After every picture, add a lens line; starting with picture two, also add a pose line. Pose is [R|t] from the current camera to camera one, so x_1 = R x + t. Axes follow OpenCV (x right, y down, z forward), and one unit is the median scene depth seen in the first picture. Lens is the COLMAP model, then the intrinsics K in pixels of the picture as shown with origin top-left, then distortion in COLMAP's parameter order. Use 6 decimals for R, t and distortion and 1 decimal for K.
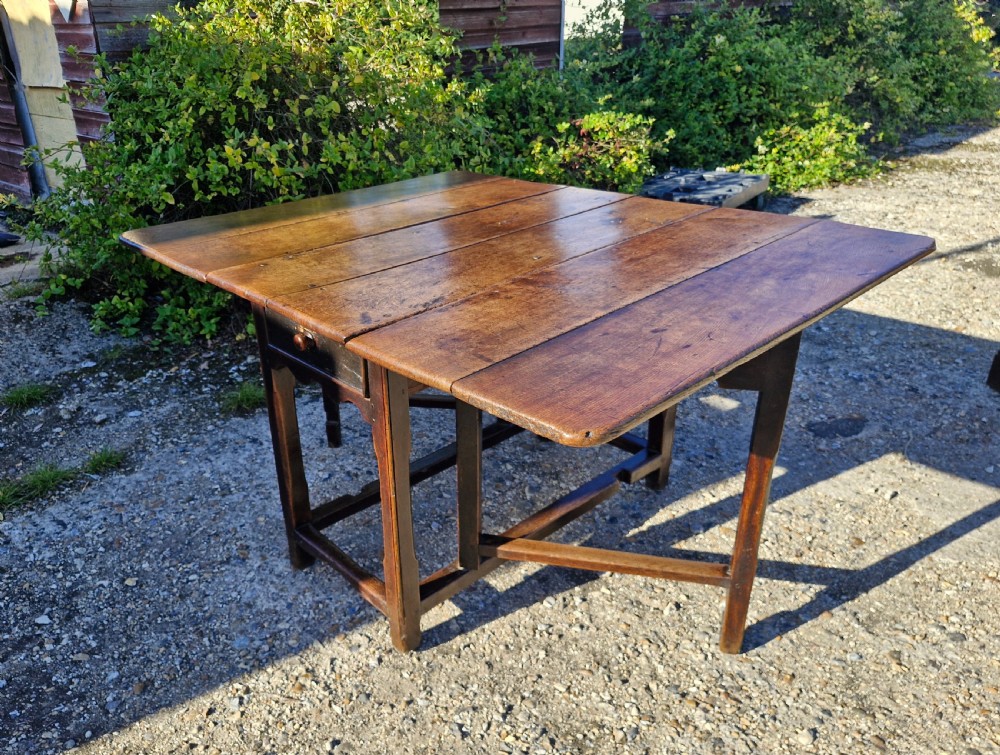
lens RADIAL K [[787.5, 0, 437.5], [0, 787.5, 405.7], [0, 0, 1]] dist [0.080133, -0.101212]
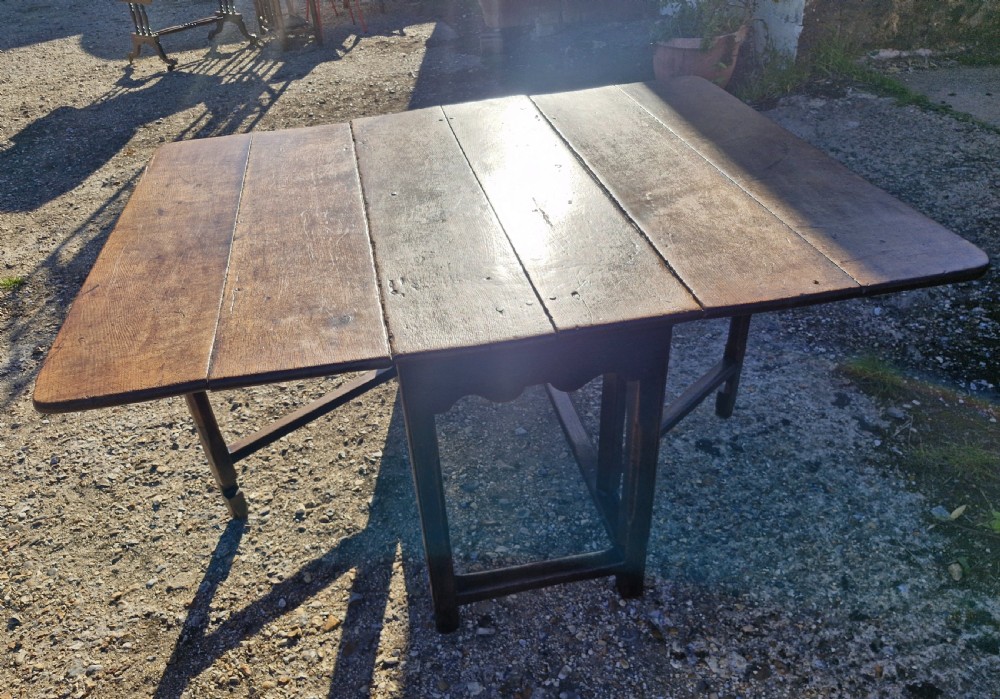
lens RADIAL K [[747.2, 0, 473.5], [0, 747.2, 373.5], [0, 0, 1]] dist [0.078923, -0.090946]
pose [[-0.524416, 0.556689, -0.644270, 0.659143], [-0.299371, 0.587802, 0.751576, -0.650265], [0.797098, 0.587014, -0.141597, 1.091817]]
